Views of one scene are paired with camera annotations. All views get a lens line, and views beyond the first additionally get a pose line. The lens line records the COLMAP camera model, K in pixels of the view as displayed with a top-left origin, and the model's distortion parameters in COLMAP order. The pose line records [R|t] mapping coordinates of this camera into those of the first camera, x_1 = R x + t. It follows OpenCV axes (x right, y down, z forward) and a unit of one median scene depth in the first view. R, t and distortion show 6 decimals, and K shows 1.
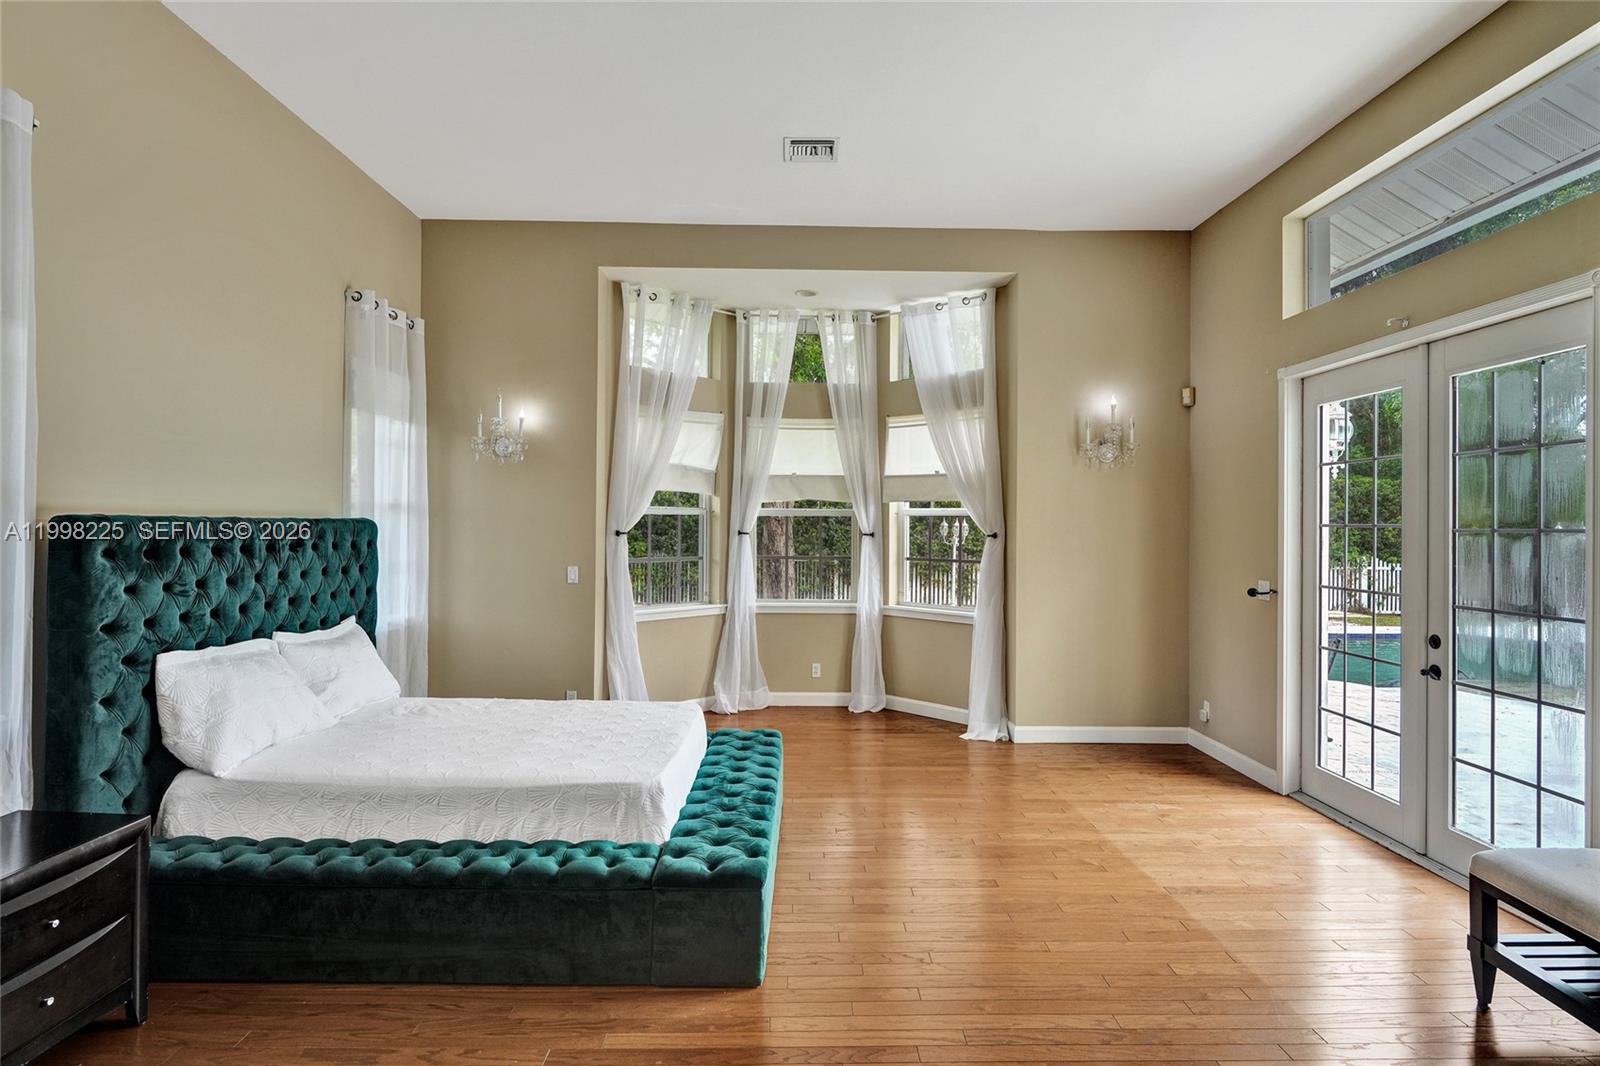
lens RADIAL K [[847.5, 0, 801.0], [0, 847.5, 524.3], [0, 0, 1]] dist [0.001912, 0.001138]
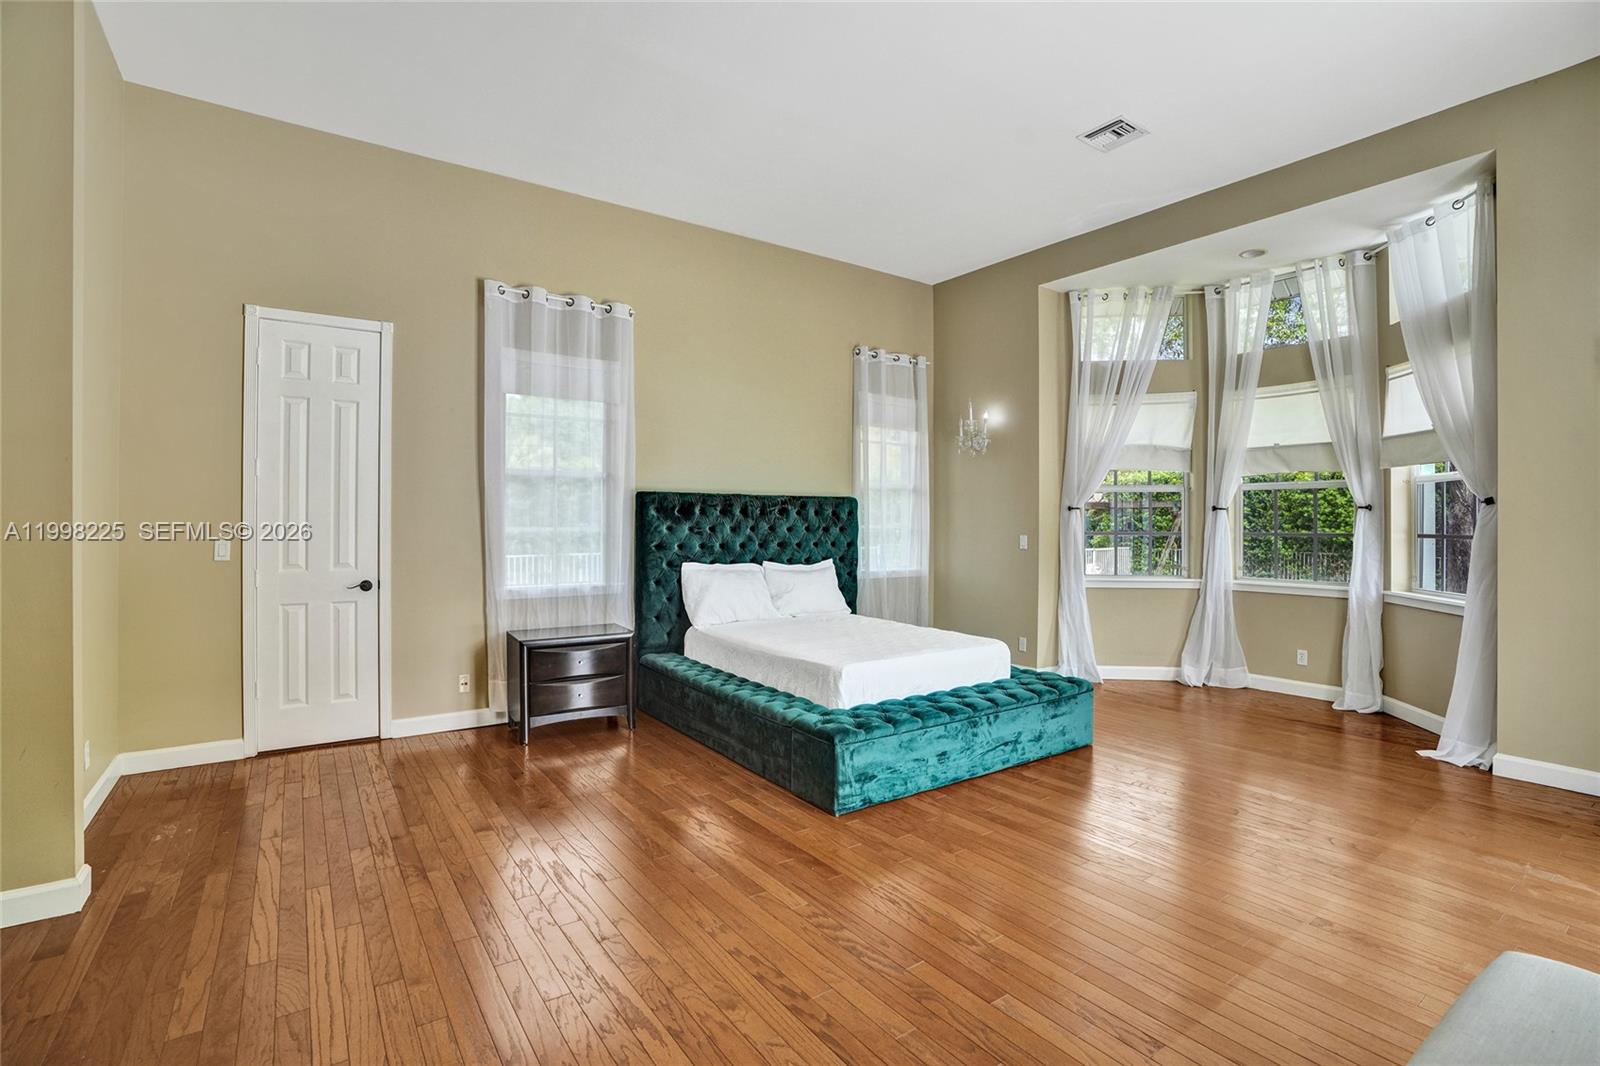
lens RADIAL K [[740.3, 0, 798.5], [0, 740.3, 524.7], [0, 0, 1]] dist [-0.057967, 0.020753]
pose [[0.568188, -0.003227, -0.822892, 0.395497], [0.000447, 0.999993, -0.003614, 0.035840], [0.822899, 0.001686, 0.568186, 0.124769]]
